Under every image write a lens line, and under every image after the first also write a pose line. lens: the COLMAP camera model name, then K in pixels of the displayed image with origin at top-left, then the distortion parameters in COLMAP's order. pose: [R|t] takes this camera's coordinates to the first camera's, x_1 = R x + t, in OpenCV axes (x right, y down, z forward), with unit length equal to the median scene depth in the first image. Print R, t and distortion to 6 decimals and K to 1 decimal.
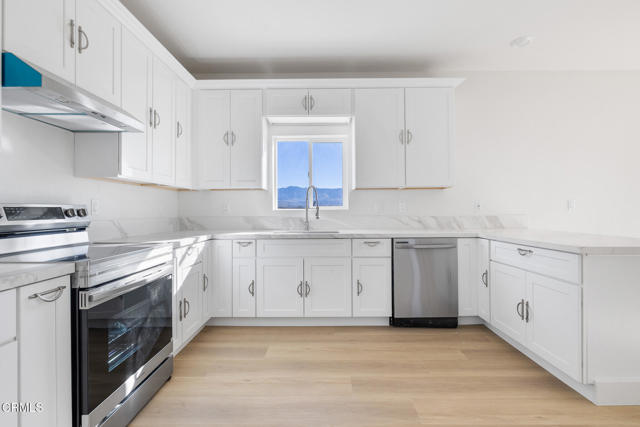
lens RADIAL K [[303.3, 0, 320.7], [0, 303.3, 209.9], [0, 0, 1]] dist [-0.000957, -0.000399]
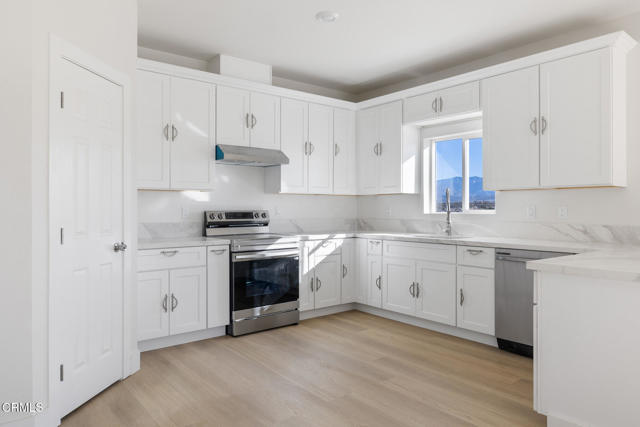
lens RADIAL K [[429.7, 0, 320.0], [0, 429.7, 213.5], [0, 0, 1]] dist [0.006879, 0.001993]
pose [[0.635353, 0.014346, -0.772089, 0.869193], [-0.001532, 0.999849, 0.017318, -0.028556], [0.772221, -0.009820, 0.635279, -0.196534]]
